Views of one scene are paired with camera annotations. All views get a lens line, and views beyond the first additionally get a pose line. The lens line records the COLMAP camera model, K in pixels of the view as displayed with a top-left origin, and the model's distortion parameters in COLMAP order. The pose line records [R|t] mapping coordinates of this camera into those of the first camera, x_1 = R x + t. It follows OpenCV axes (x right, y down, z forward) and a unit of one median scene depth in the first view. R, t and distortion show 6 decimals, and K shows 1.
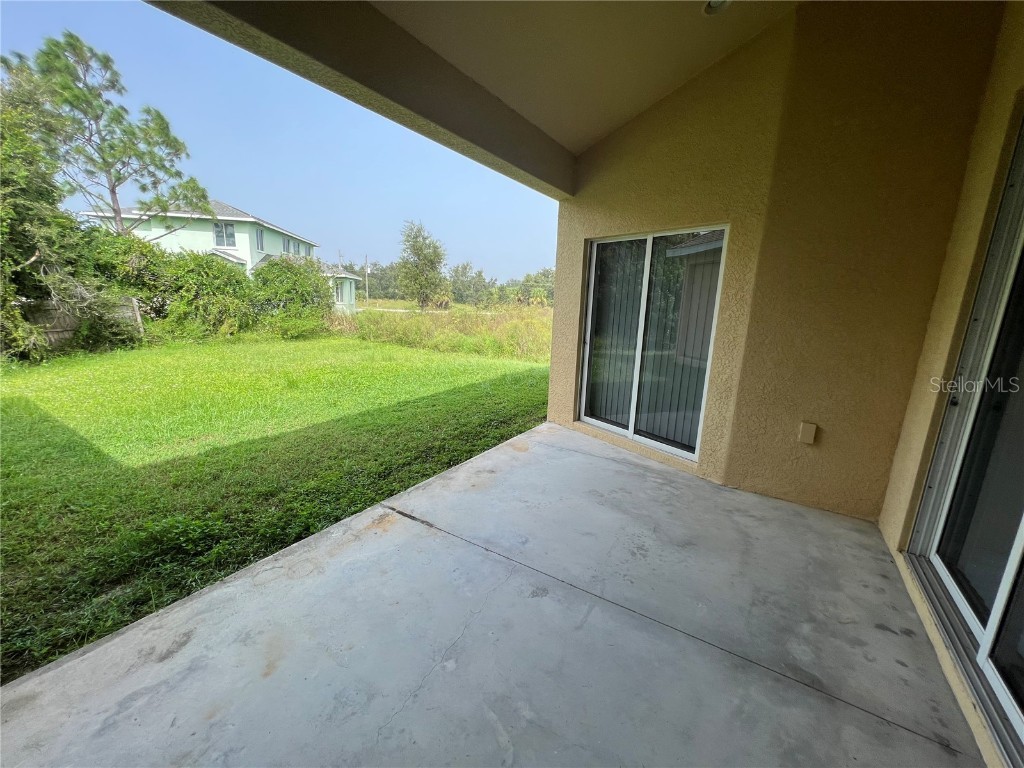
lens RADIAL K [[412.6, 0, 508.6], [0, 412.6, 383.8], [0, 0, 1]] dist [-0.000315, 0.000418]
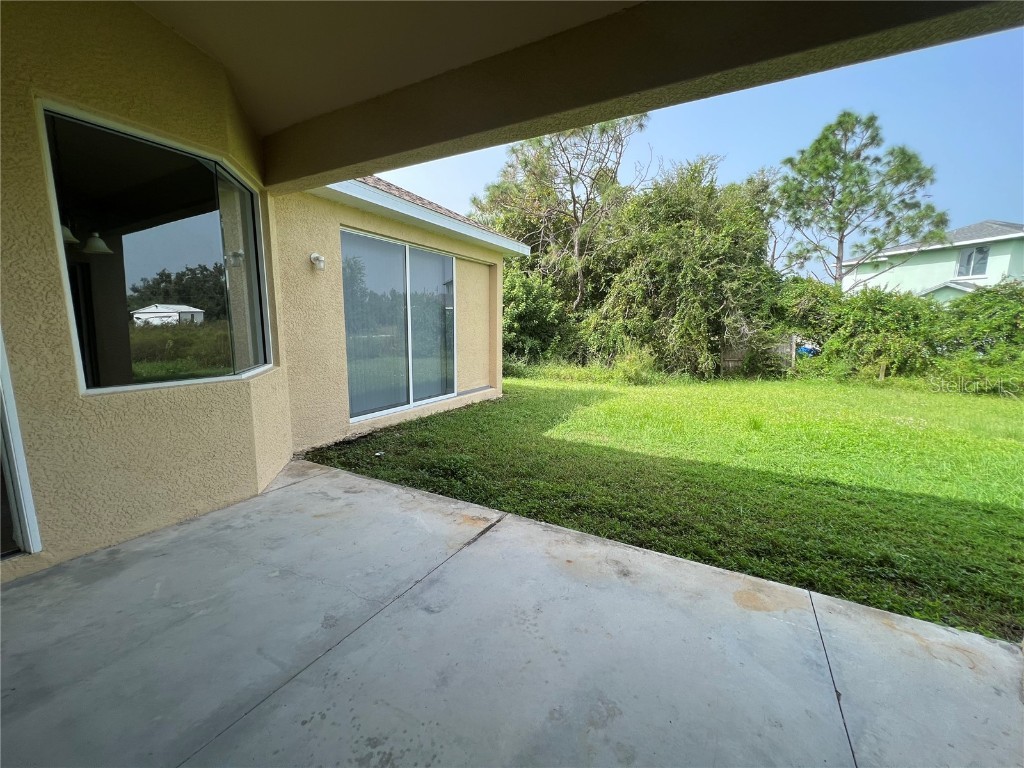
lens RADIAL K [[410.9, 0, 512.3], [0, 410.9, 387.9], [0, 0, 1]] dist [-0.001885, 0.000738]
pose [[0.073933, 0.120838, -0.989915, 0.099216], [-0.210430, 0.972173, 0.102956, -0.018219], [0.974809, 0.200695, 0.097304, 0.127067]]
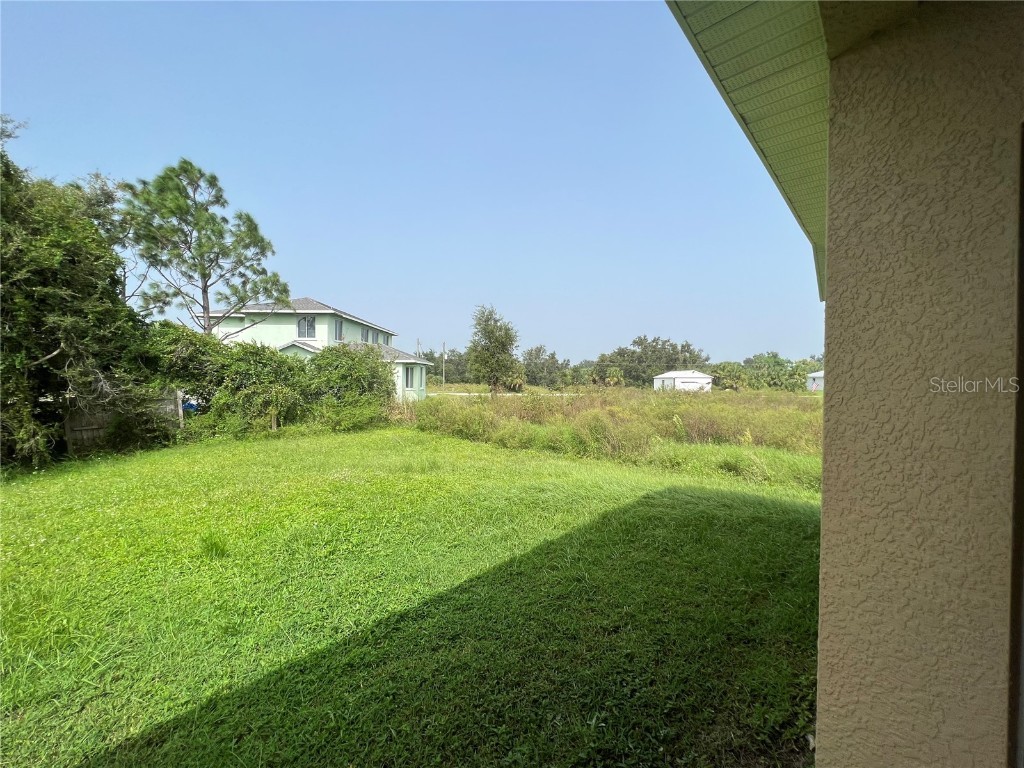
lens RADIAL K [[410.9, 0, 512.3], [0, 410.9, 387.9], [0, 0, 1]] dist [-0.001885, 0.000738]
pose [[0.985561, -0.026202, -0.167282, -0.014294], [-0.005026, 0.982992, -0.183581, -0.034991], [0.169247, 0.181771, 0.968666, 0.166078]]
